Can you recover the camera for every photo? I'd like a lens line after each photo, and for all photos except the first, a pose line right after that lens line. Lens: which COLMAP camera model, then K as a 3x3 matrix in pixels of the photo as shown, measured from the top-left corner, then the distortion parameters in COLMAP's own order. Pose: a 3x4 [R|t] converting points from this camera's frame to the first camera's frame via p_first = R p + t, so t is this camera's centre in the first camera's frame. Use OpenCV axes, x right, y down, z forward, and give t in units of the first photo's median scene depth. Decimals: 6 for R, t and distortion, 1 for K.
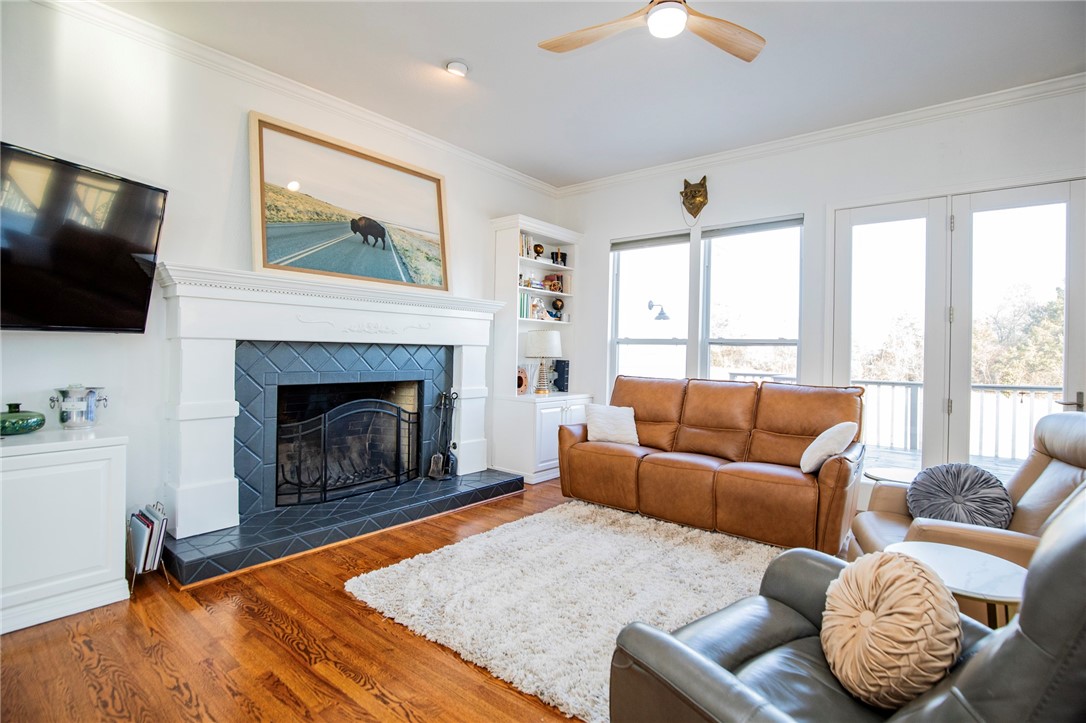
lens RADIAL K [[526.1, 0, 542.1], [0, 526.1, 349.5], [0, 0, 1]] dist [-0.000371, 0.000075]
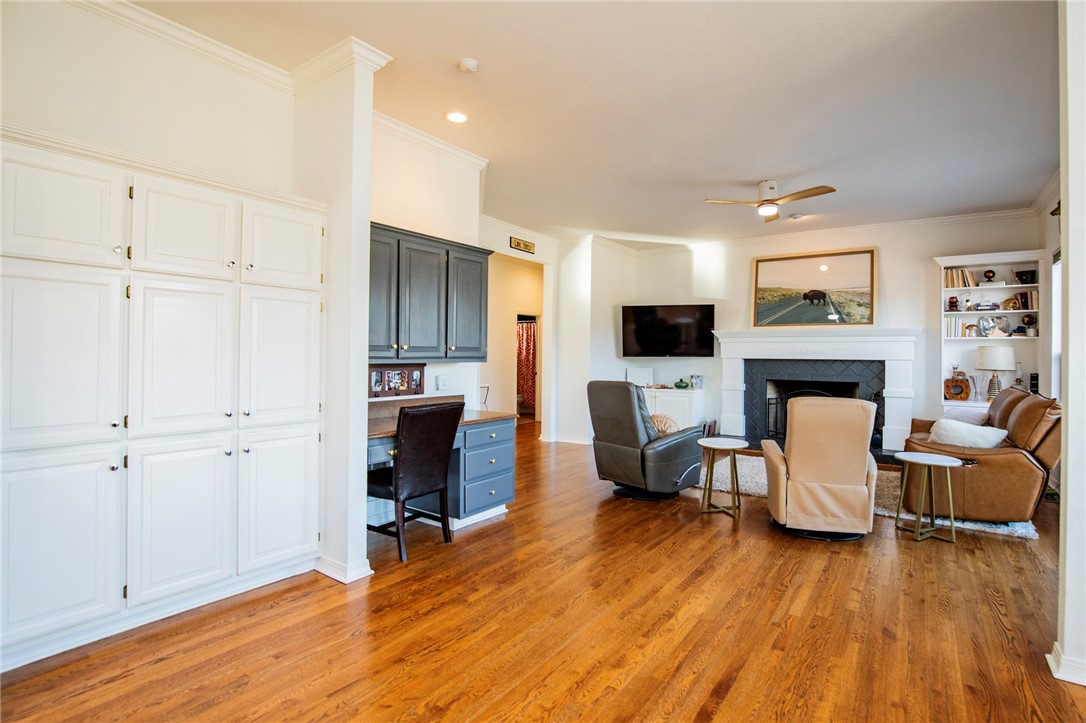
lens RADIAL K [[526.1, 0, 542.1], [0, 526.1, 349.5], [0, 0, 1]] dist [-0.000371, 0.000075]
pose [[0.053814, -0.022950, -0.998287, 1.413244], [0.000110, 0.999736, -0.022977, -0.004856], [0.998551, 0.001127, 0.053802, -0.028948]]
